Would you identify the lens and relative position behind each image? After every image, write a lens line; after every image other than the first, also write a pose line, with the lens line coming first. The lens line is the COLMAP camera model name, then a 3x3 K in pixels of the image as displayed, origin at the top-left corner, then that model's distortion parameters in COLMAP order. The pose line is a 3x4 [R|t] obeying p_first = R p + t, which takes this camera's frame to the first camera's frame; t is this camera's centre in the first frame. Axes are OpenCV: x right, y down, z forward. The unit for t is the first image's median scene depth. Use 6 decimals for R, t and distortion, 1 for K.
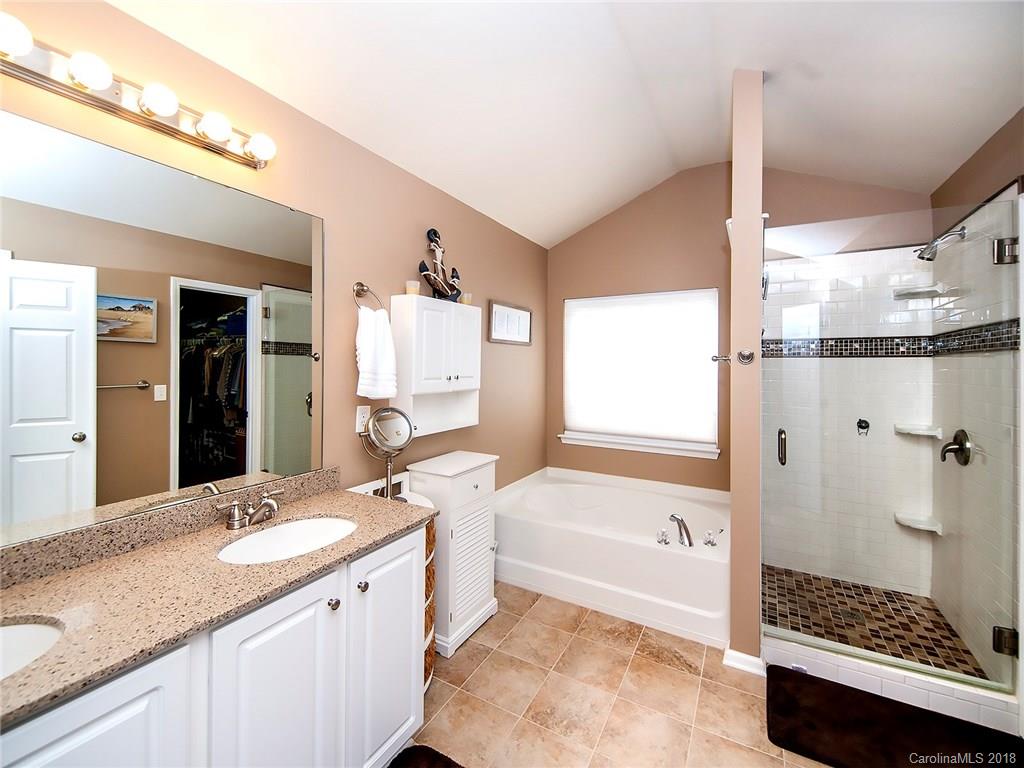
lens RADIAL K [[420.0, 0, 512.8], [0, 420.0, 362.8], [0, 0, 1]] dist [0.000481, 0.000019]
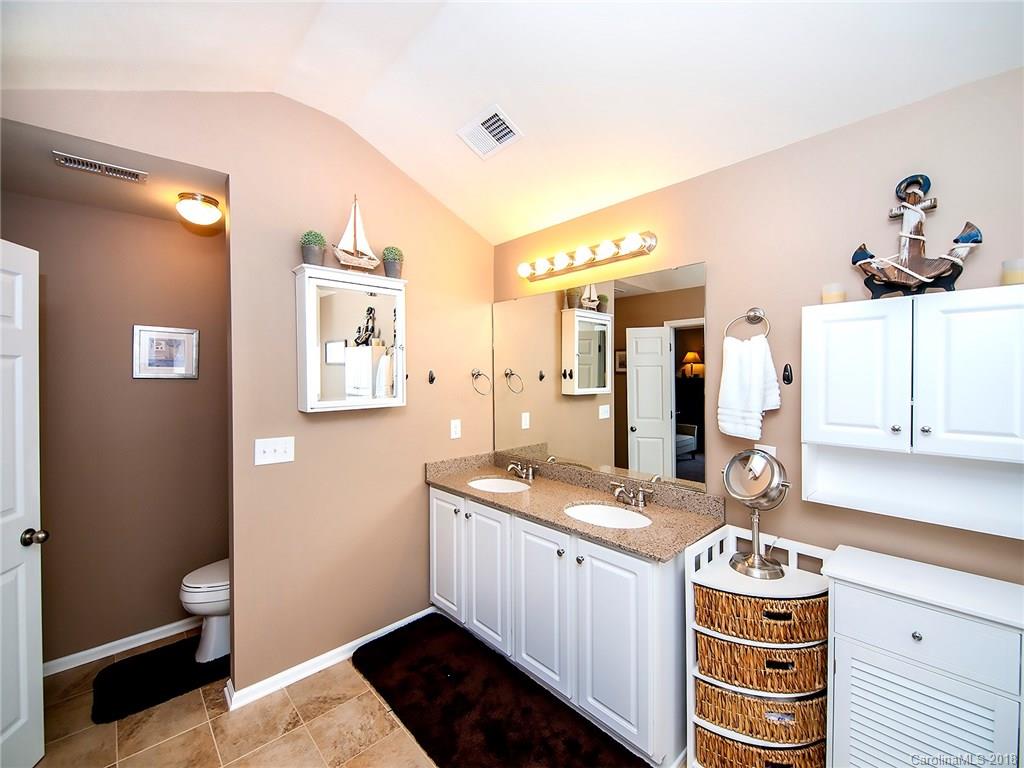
lens RADIAL K [[432.2, 0, 512.8], [0, 432.2, 378.1], [0, 0, 1]] dist [-0.000212, -0.000183]
pose [[-0.293737, 0.005668, -0.955870, 0.993059], [0.002802, 0.999983, 0.005068, -0.066116], [0.955882, -0.001190, -0.293748, 1.130035]]
